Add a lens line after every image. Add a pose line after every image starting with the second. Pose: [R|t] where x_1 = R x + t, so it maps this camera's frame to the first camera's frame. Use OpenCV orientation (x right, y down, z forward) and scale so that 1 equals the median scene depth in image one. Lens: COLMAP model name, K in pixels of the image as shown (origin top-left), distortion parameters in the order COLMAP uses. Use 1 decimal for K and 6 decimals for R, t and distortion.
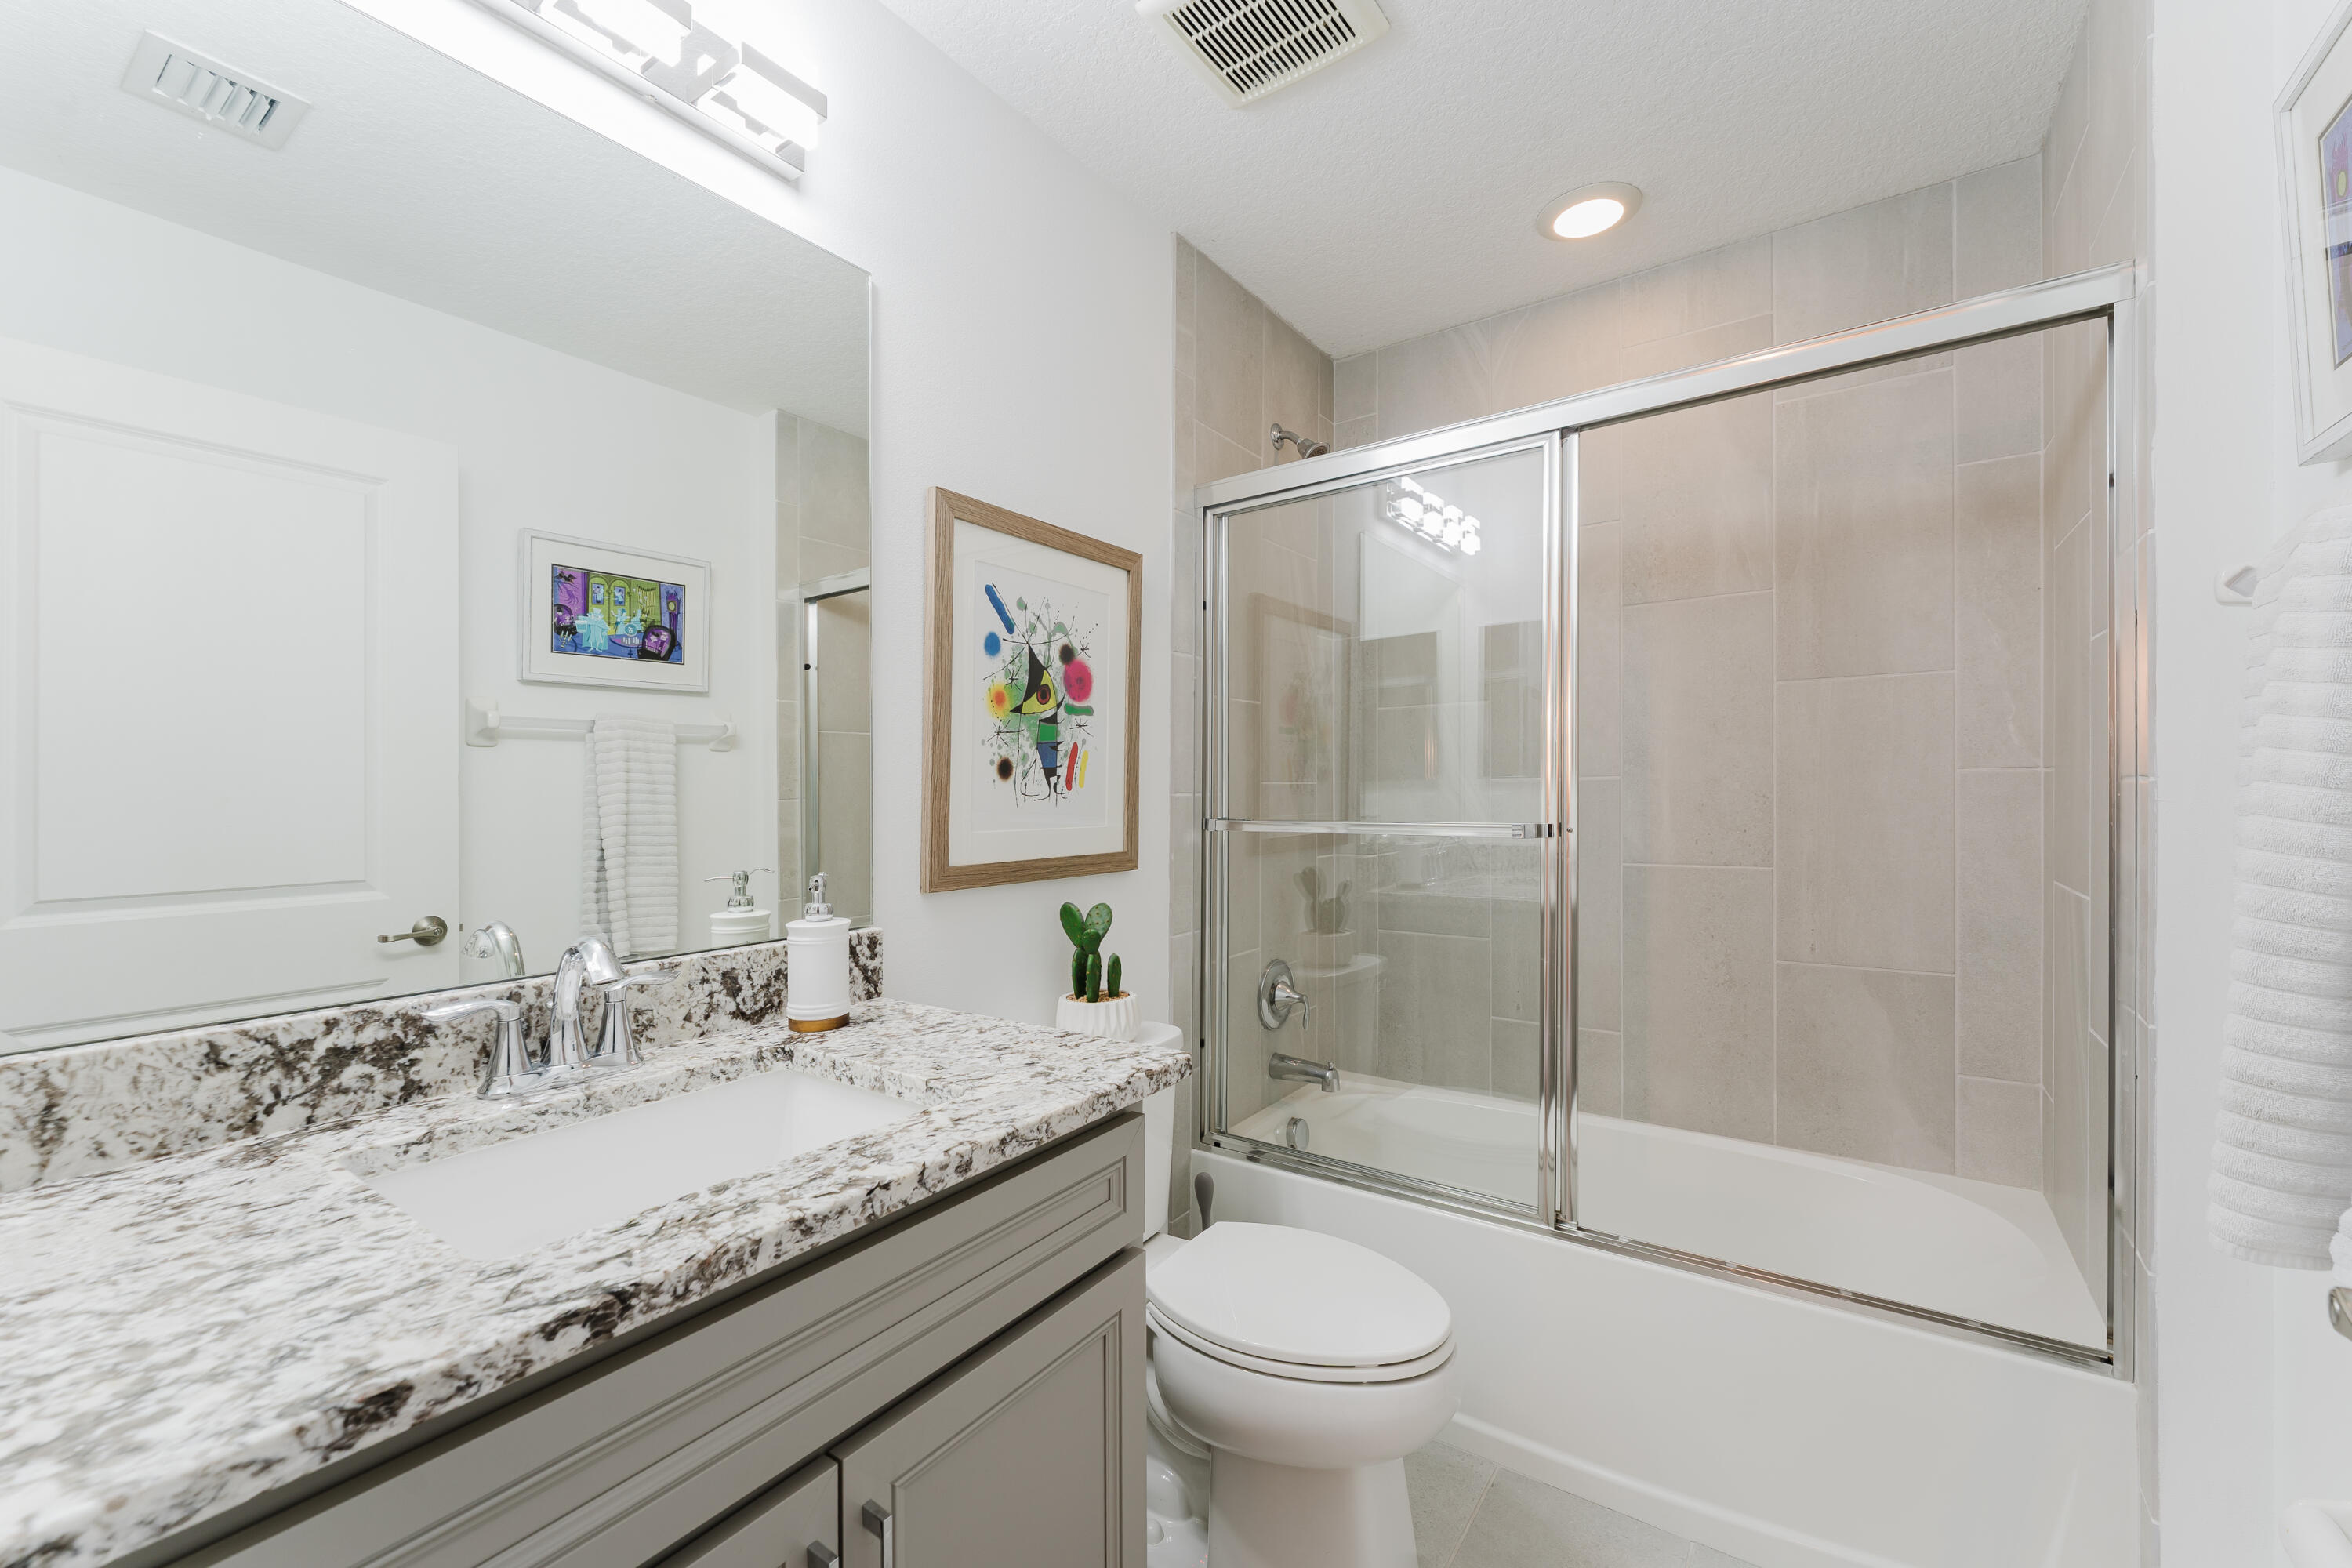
lens RADIAL K [[916.3, 0, 1177.0], [0, 916.3, 776.9], [0, 0, 1]] dist [0.002456, -0.000170]
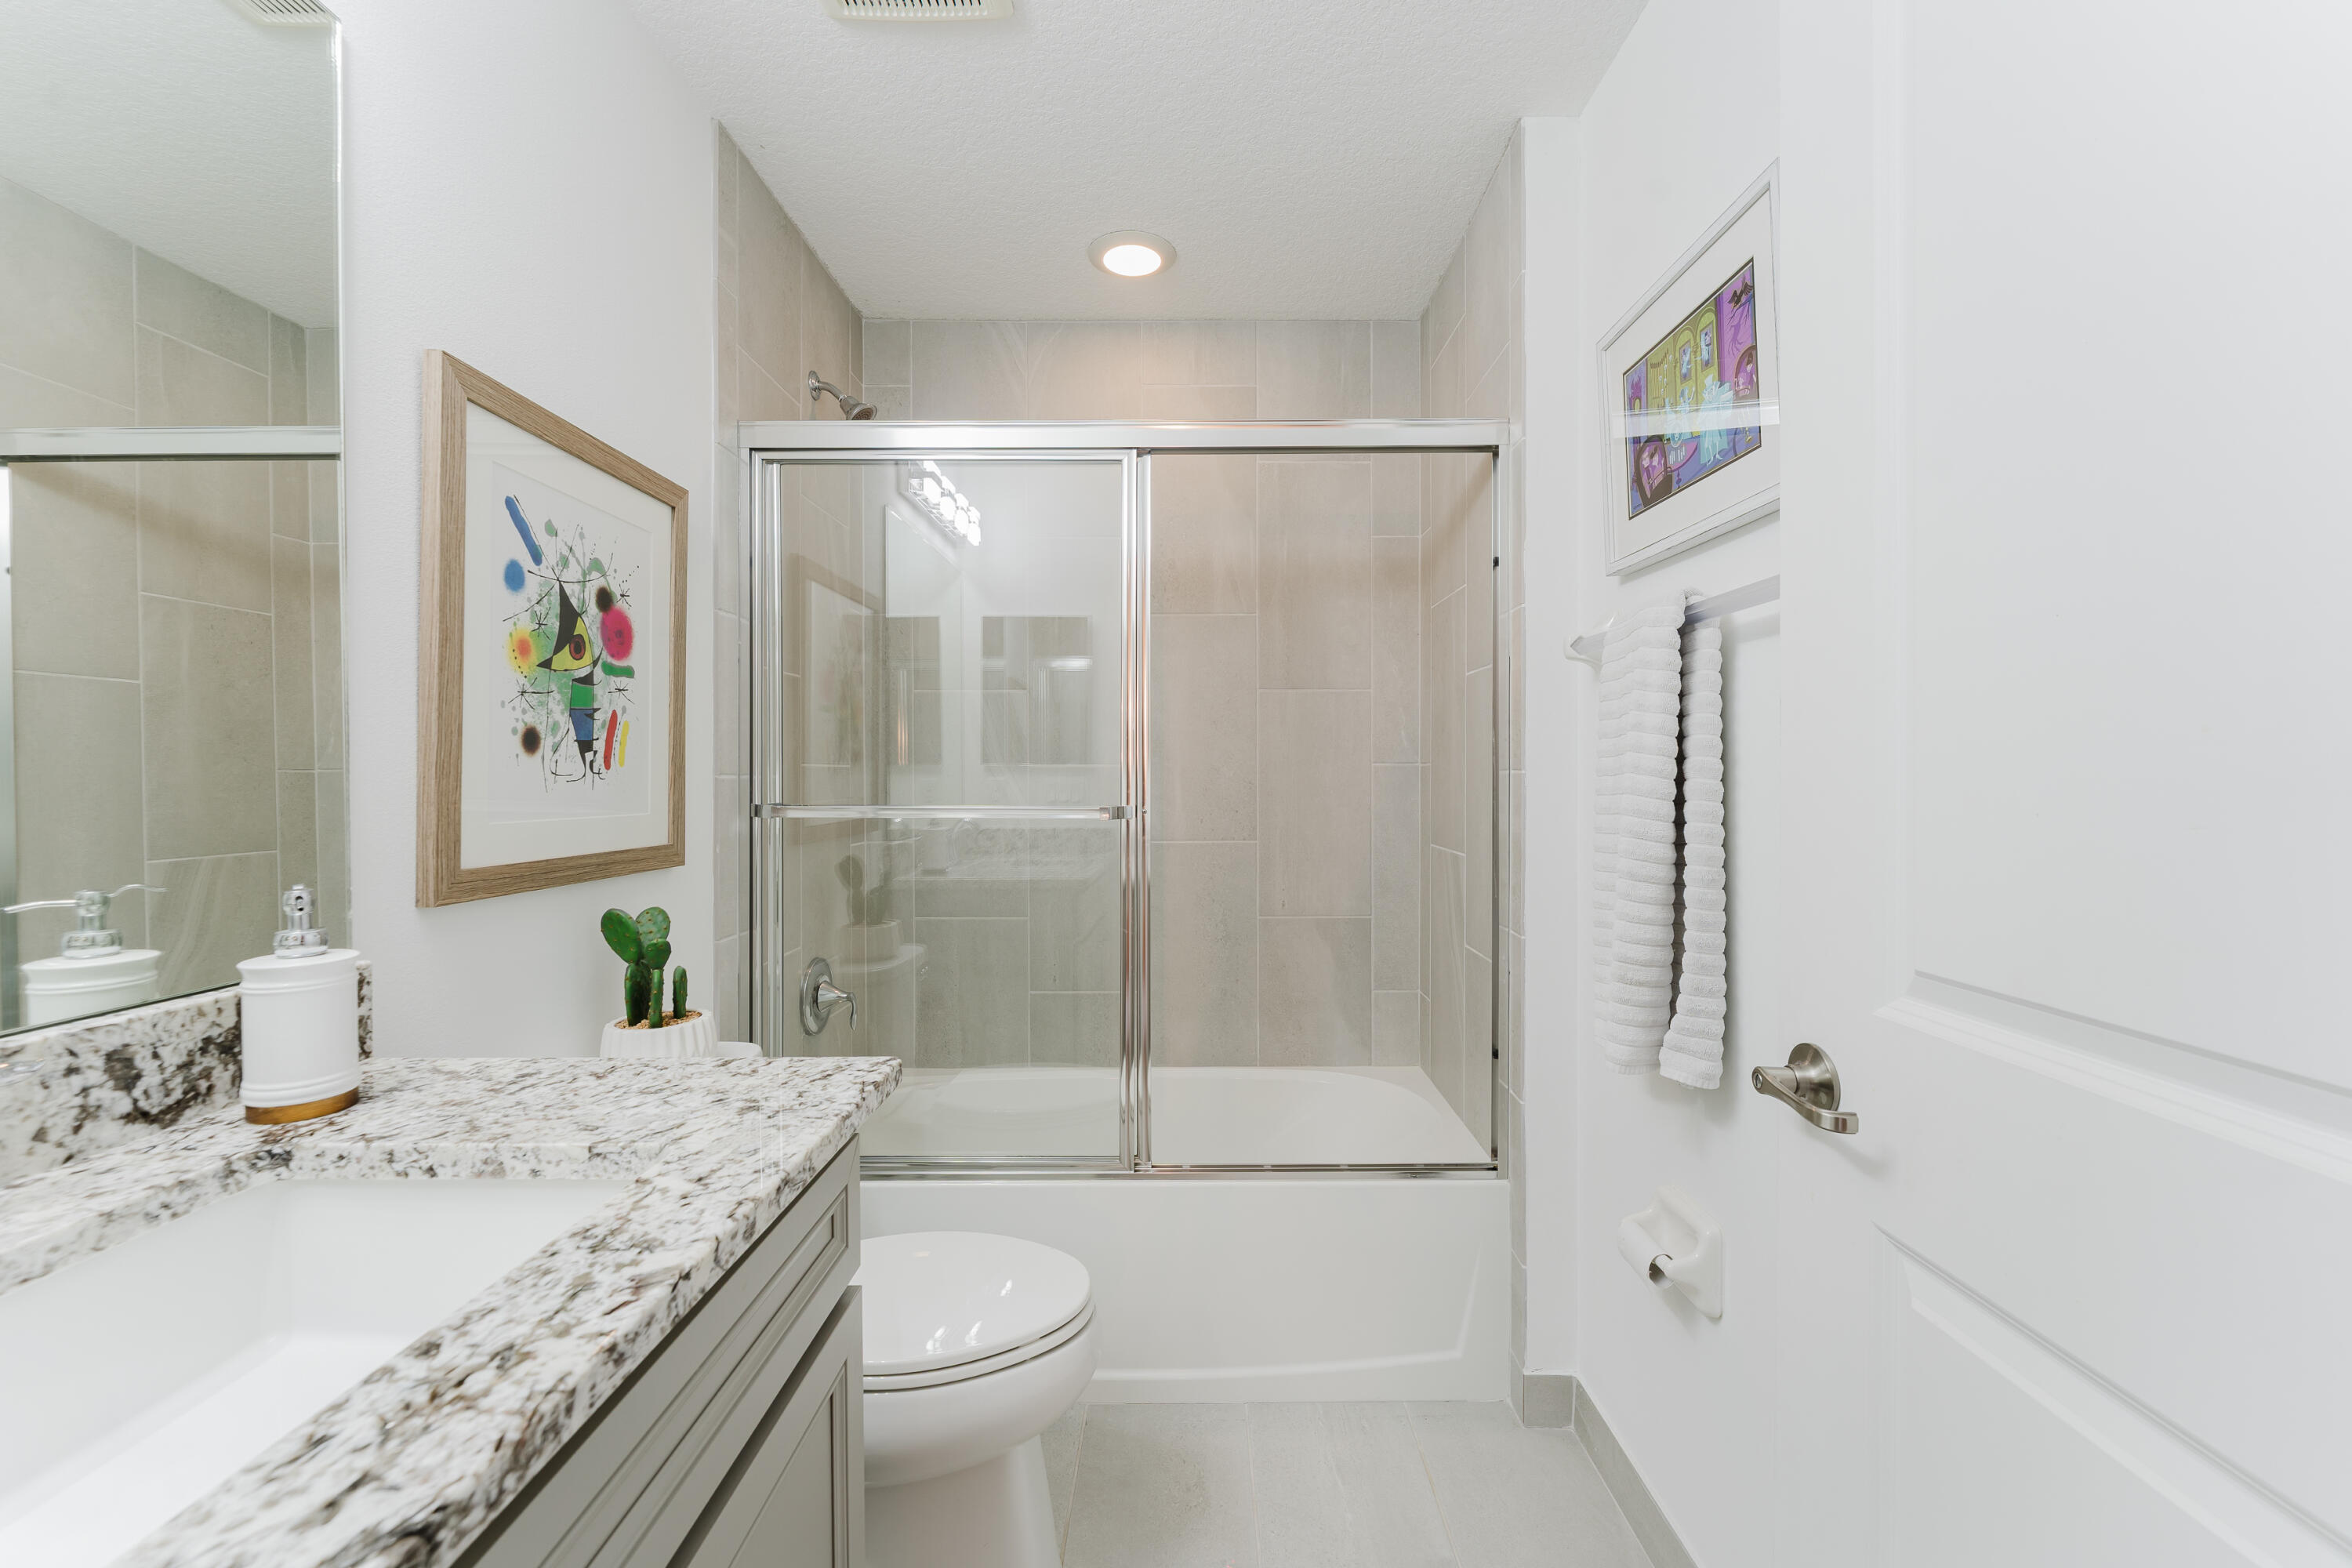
lens RADIAL K [[923.4, 0, 1179.1], [0, 923.4, 770.5], [0, 0, 1]] dist [-0.000436, 0.000115]
pose [[0.827217, 0.013684, 0.561715, -0.167650], [-0.018137, 0.999833, 0.002353, 0.004835], [-0.561589, -0.012134, 0.827327, 0.052135]]
